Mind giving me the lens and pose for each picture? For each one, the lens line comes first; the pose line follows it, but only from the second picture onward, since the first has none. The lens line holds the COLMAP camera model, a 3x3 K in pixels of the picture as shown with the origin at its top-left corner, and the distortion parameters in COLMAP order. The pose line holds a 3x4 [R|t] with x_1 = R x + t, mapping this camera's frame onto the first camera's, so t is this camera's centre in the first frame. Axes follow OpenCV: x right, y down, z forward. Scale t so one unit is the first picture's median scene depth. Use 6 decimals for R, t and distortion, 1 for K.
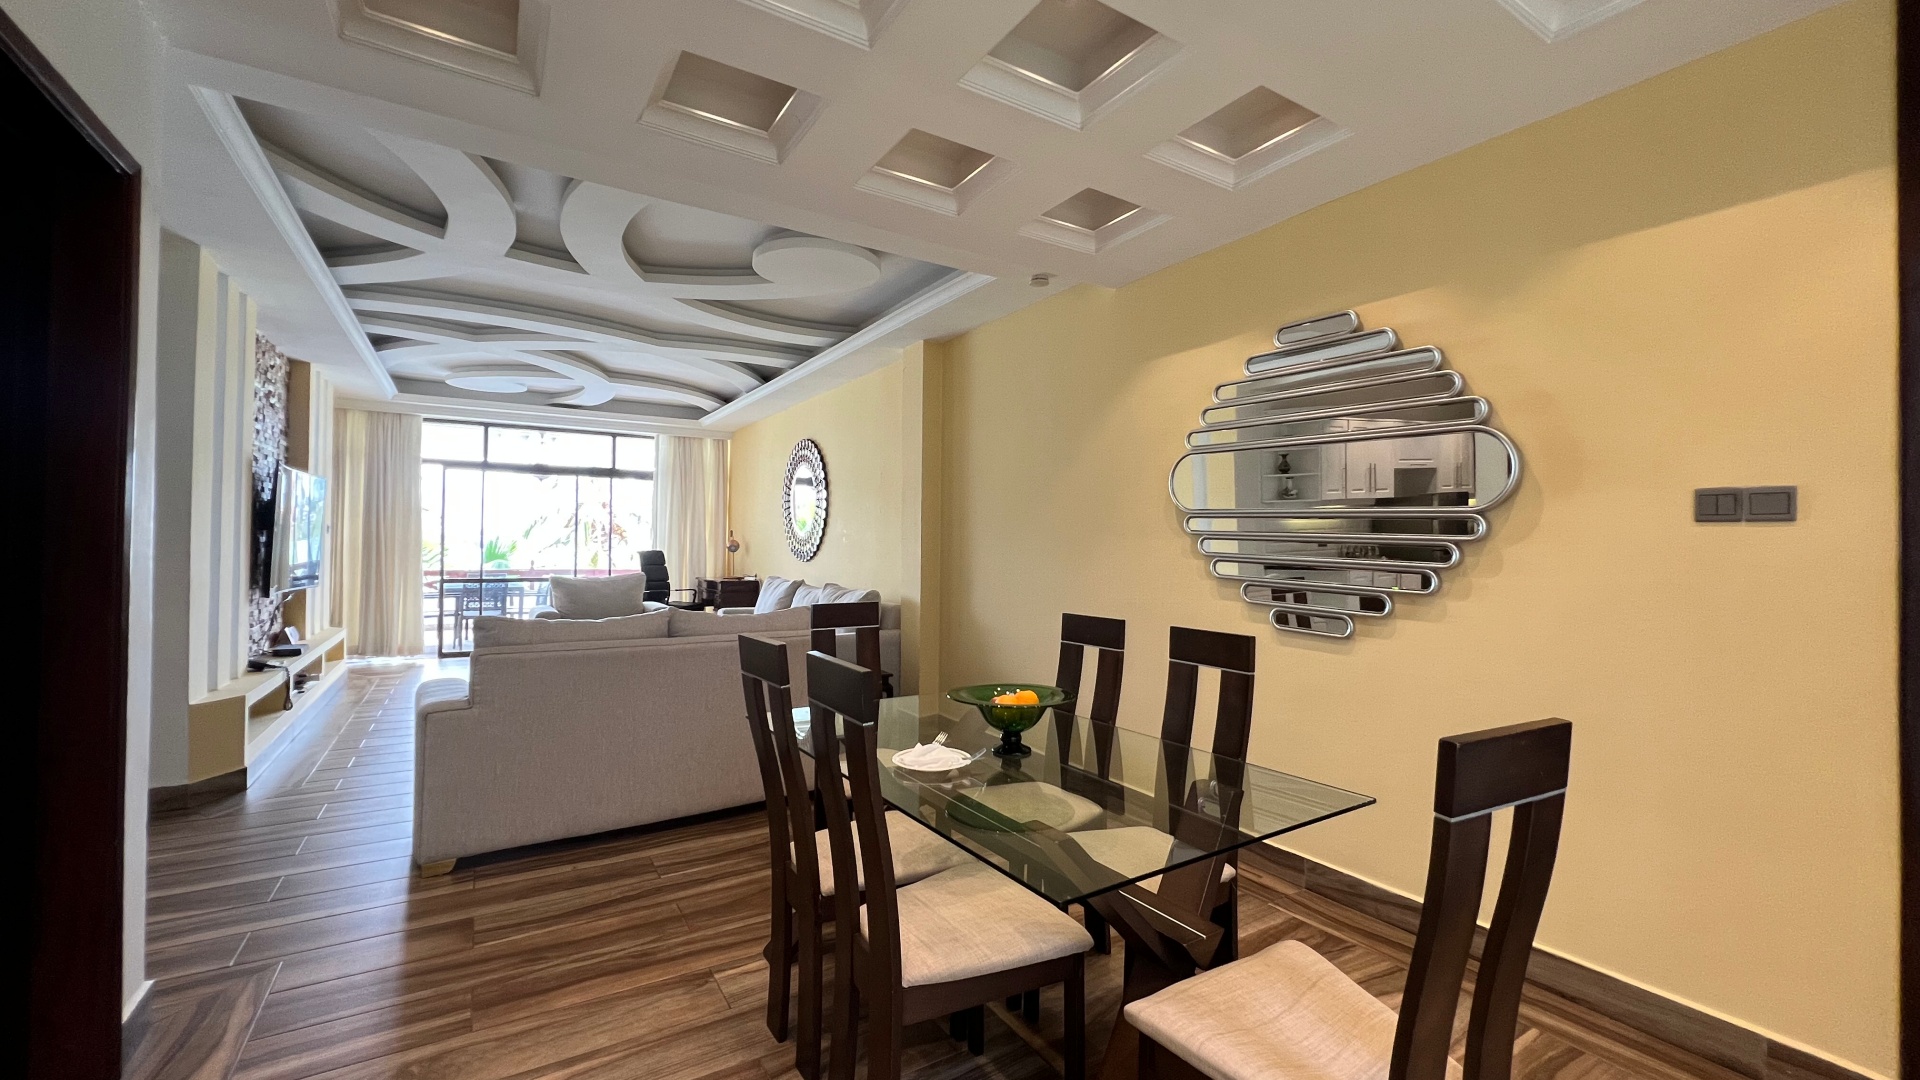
lens RADIAL K [[769.5, 0, 960.0], [0, 769.5, 540.0], [0, 0, 1]] dist [-0.000847, 0.000601]
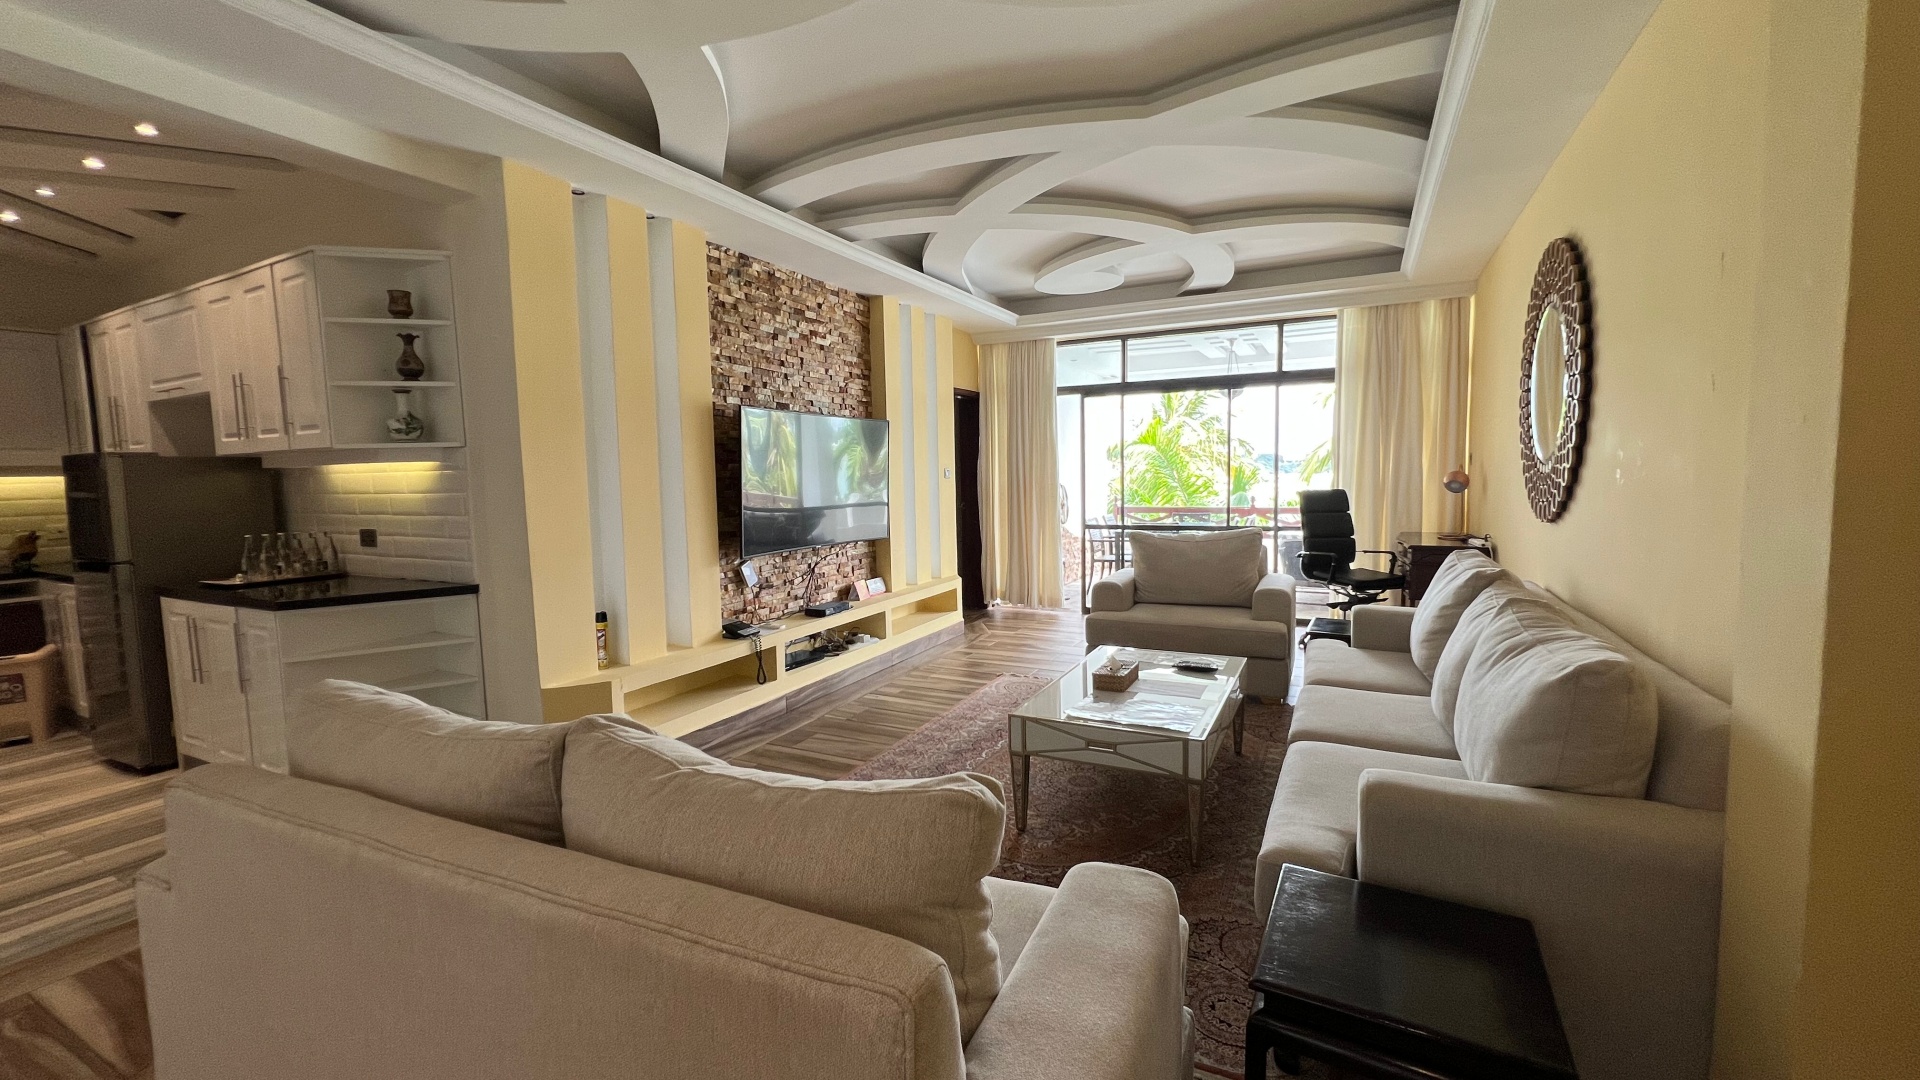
lens RADIAL K [[769.5, 0, 960.0], [0, 769.5, 540.0], [0, 0, 1]] dist [-0.000847, 0.000601]
pose [[0.515186, 0.055737, -0.855264, 0.007166], [0.031123, 0.996008, 0.083657, -0.009092], [0.856513, -0.069717, 0.511395, 0.431253]]
